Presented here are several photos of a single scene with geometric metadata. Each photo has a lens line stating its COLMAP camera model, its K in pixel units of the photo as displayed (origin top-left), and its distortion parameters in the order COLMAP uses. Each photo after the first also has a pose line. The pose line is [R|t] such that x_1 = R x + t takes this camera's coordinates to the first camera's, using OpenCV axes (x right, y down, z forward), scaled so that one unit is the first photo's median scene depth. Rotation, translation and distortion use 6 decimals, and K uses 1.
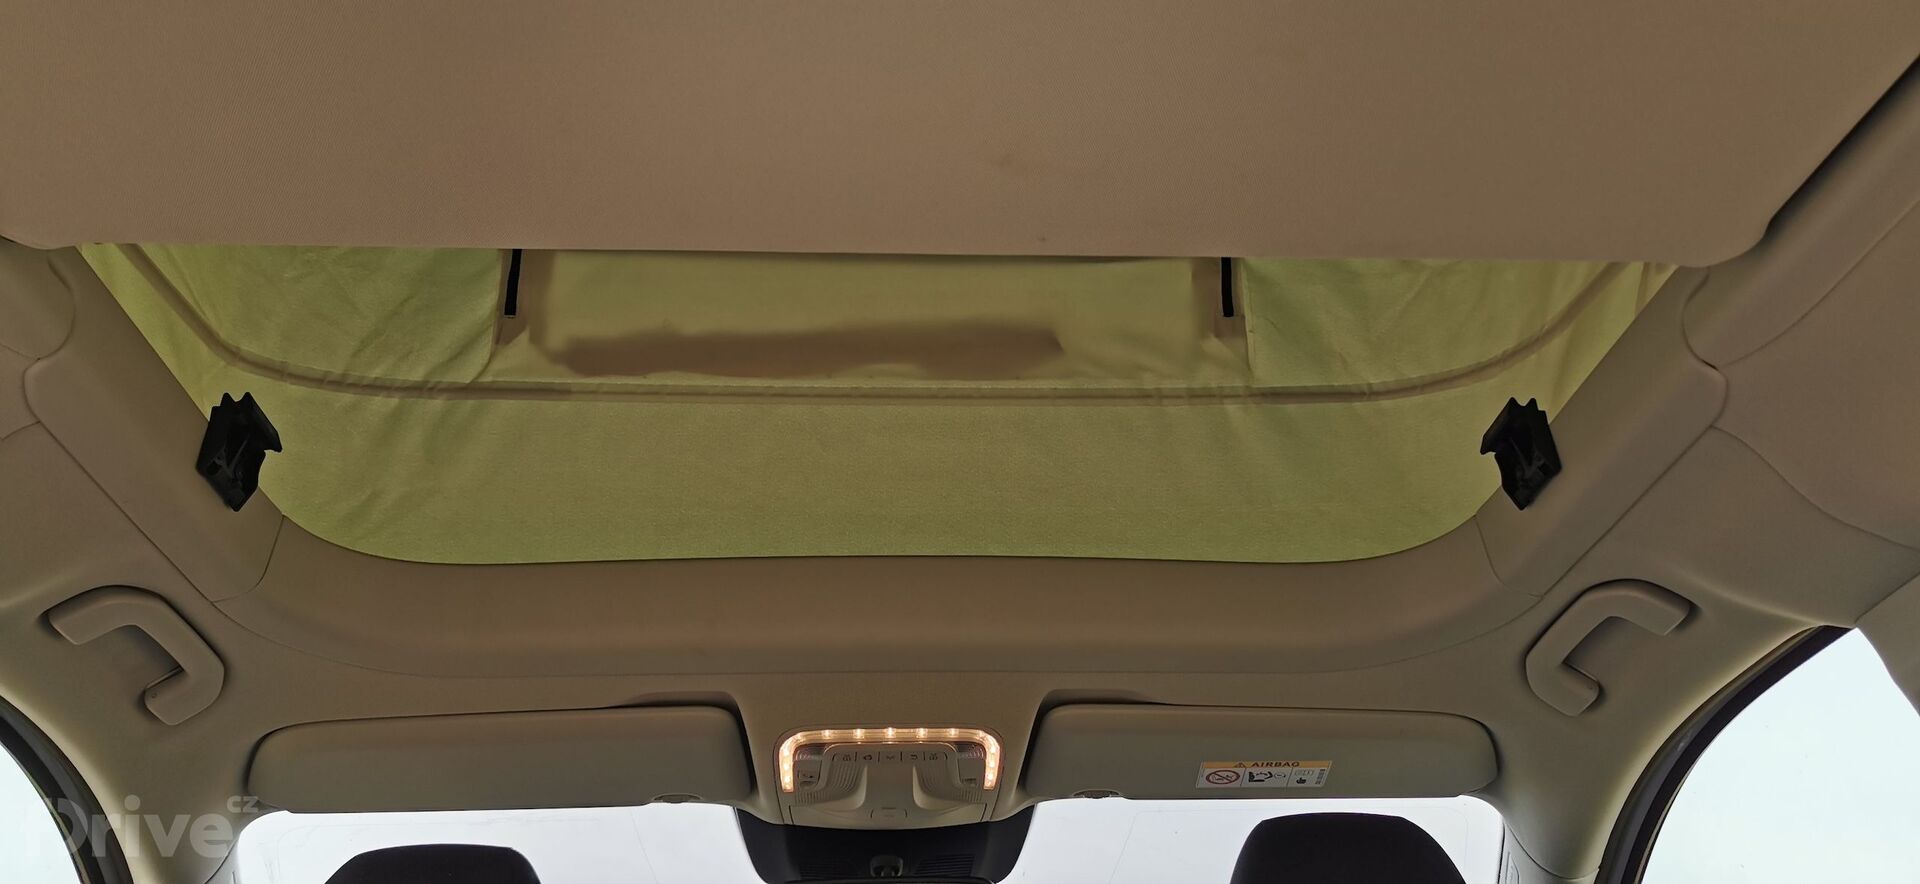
lens RADIAL K [[1478.2, 0, 953.5], [0, 1478.2, 441.2], [0, 0, 1]] dist [0.047436, -0.073081]
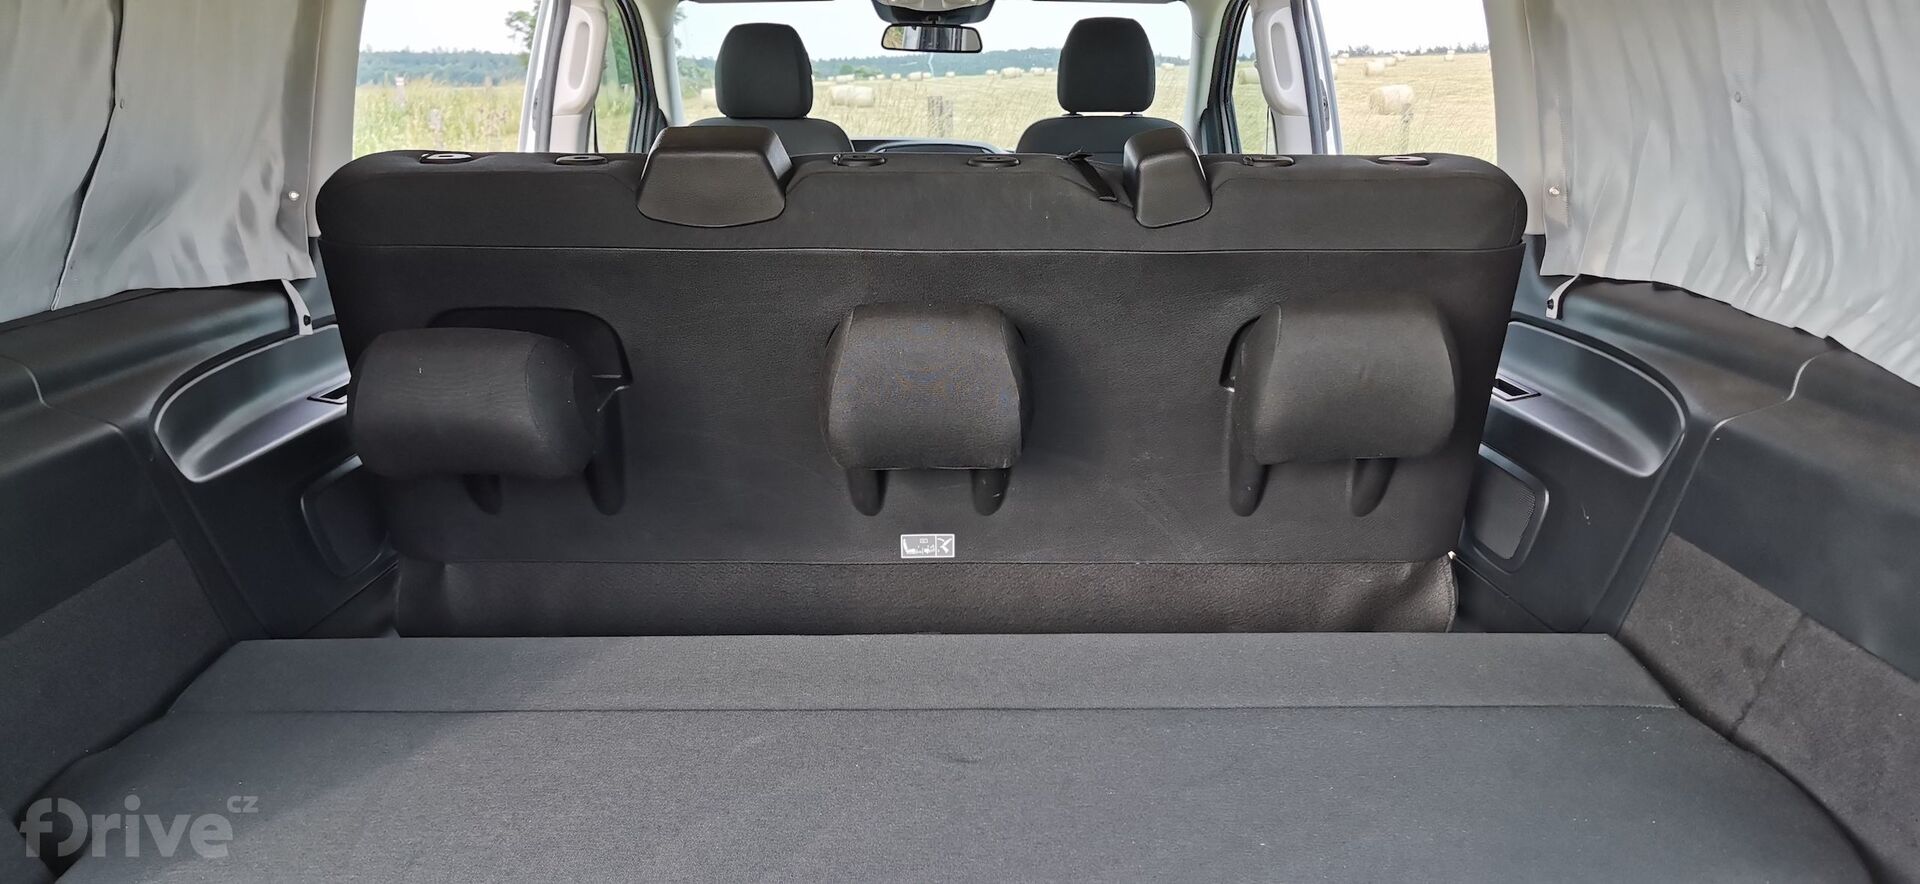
lens RADIAL K [[1478.2, 0, 966.9], [0, 1478.2, 459.0], [0, 0, 1]] dist [0.047436, -0.073081]
pose [[0.999049, 0.034580, -0.026574, 0.103774], [-0.008400, 0.750501, 0.660816, -0.824860], [0.042795, -0.659964, 0.750078, -1.372558]]
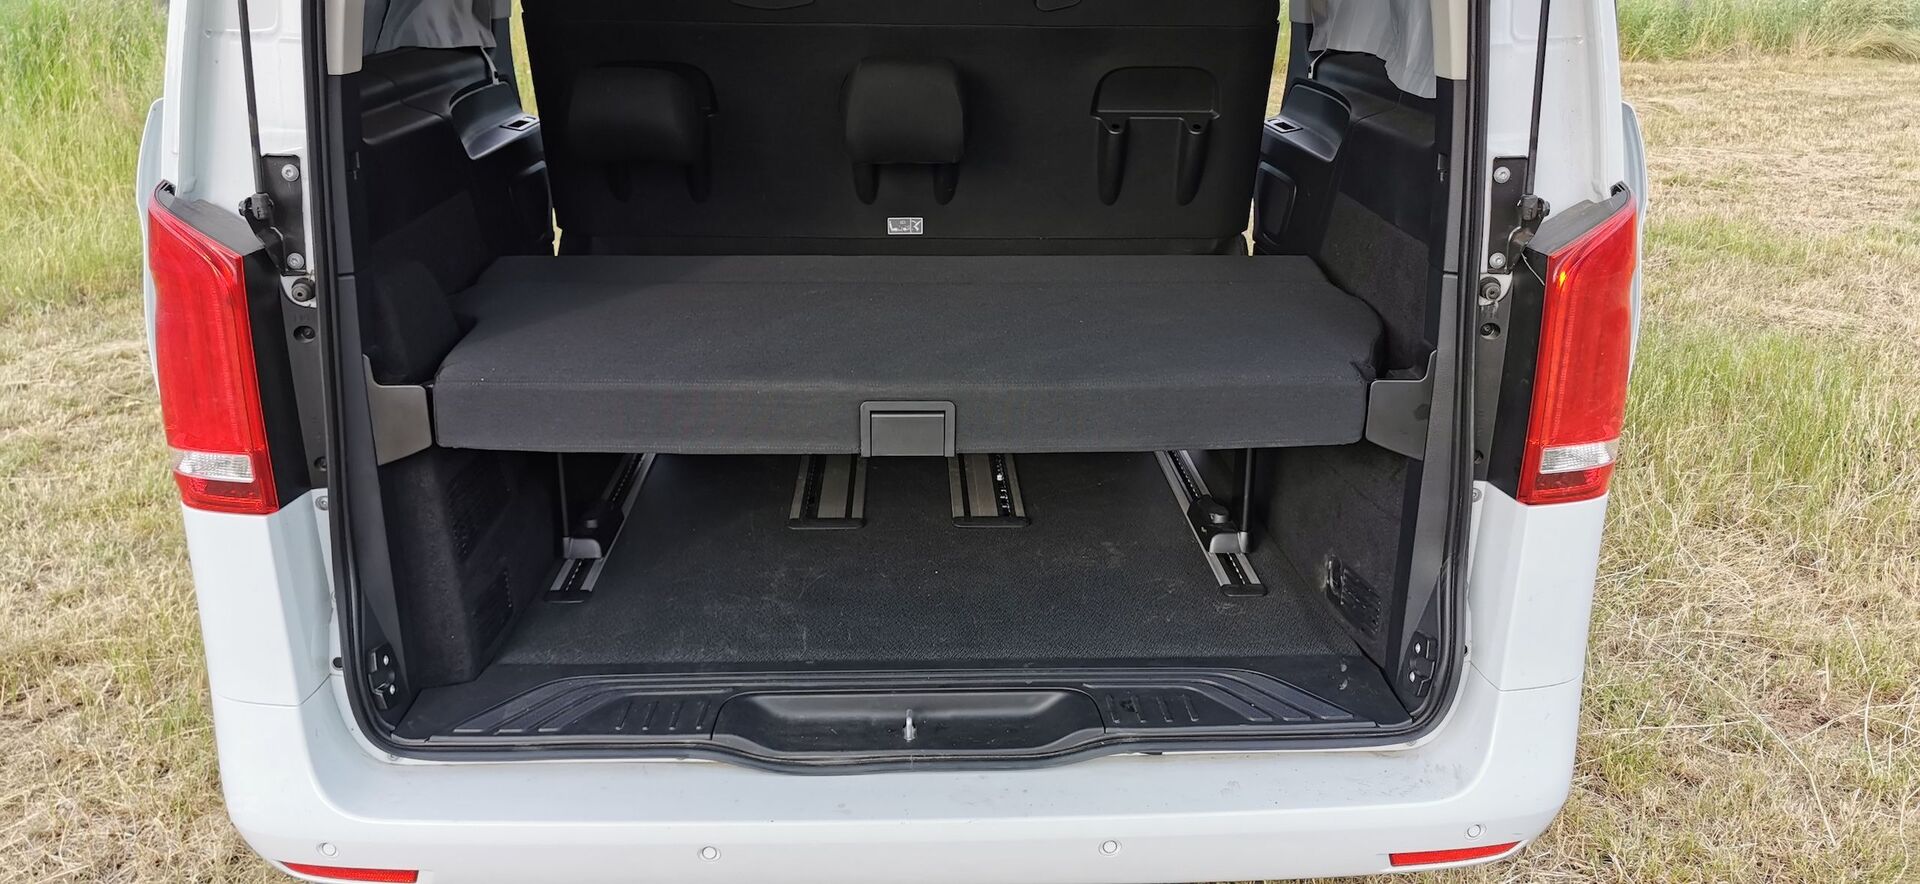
lens RADIAL K [[1478.2, 0, 965.5], [0, 1478.2, 458.2], [0, 0, 1]] dist [0.047436, -0.073081]
pose [[0.999322, 0.036809, -0.000461, 0.130596], [-0.024688, 0.679433, 0.733323, -1.156874], [0.027306, -0.732814, 0.679881, -2.016291]]
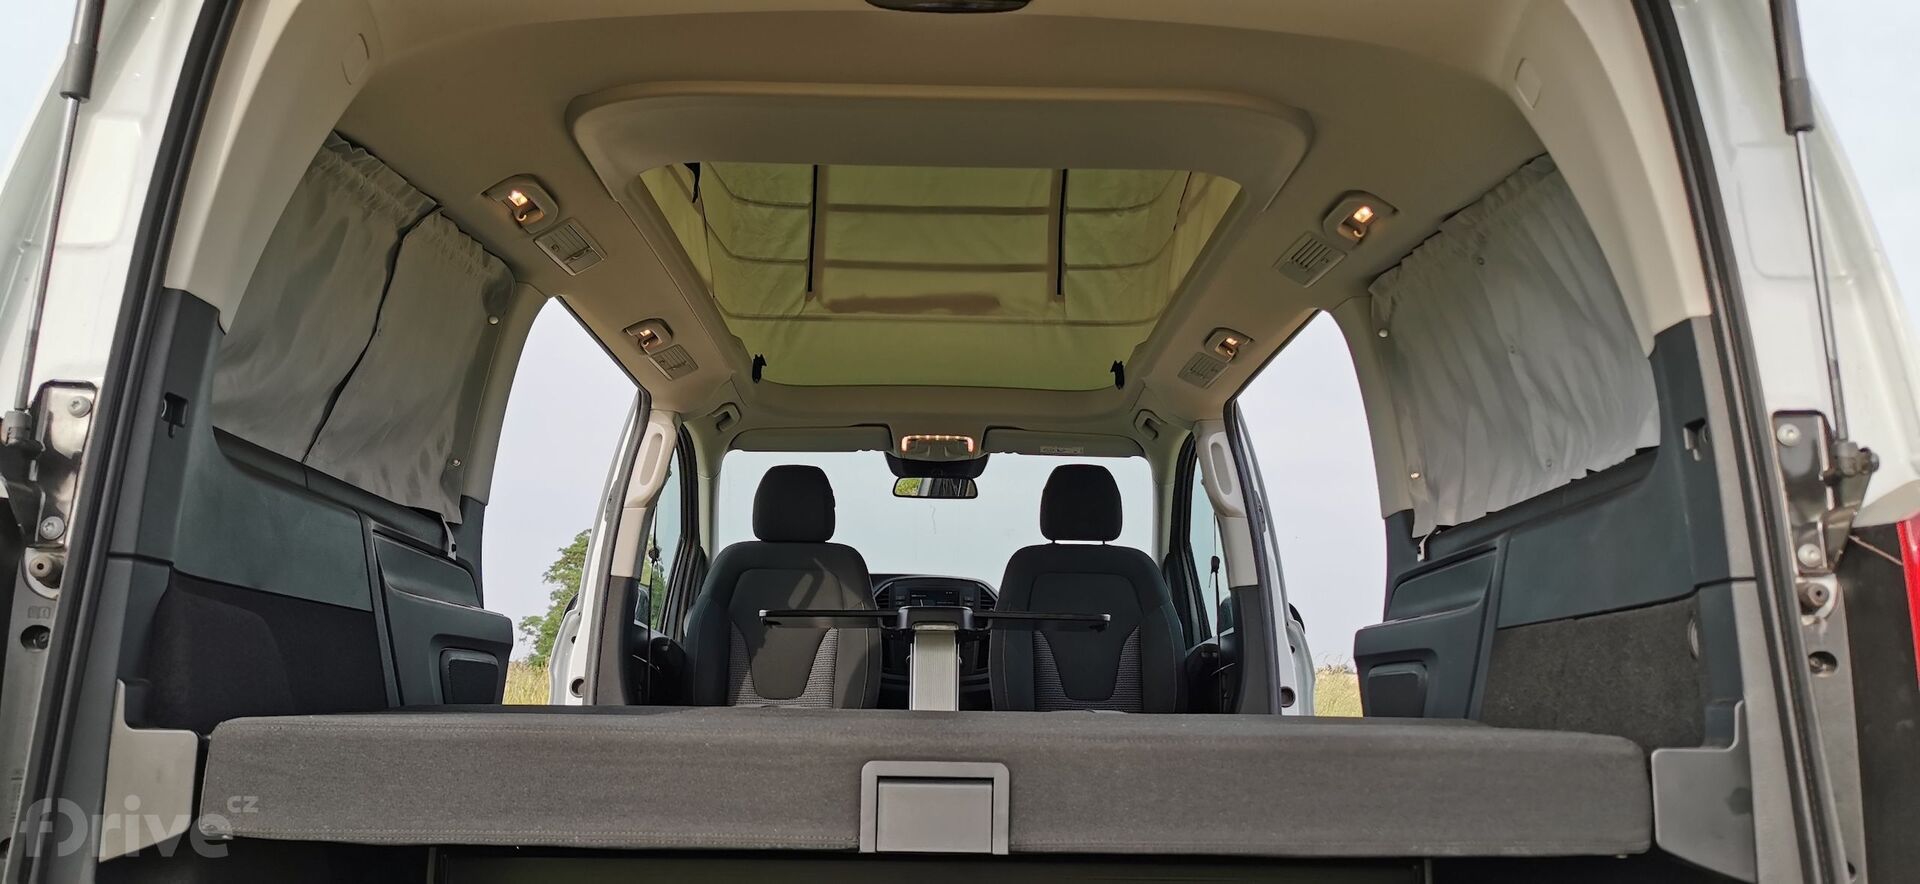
lens RADIAL K [[1478.2, 0, 951.9], [0, 1478.2, 465.9], [0, 0, 1]] dist [0.047436, -0.073081]
pose [[0.998525, 0.031379, -0.044298, 0.119192], [-0.015802, 0.948689, 0.315816, -0.681963], [0.051935, -0.314650, 0.947786, -1.848262]]
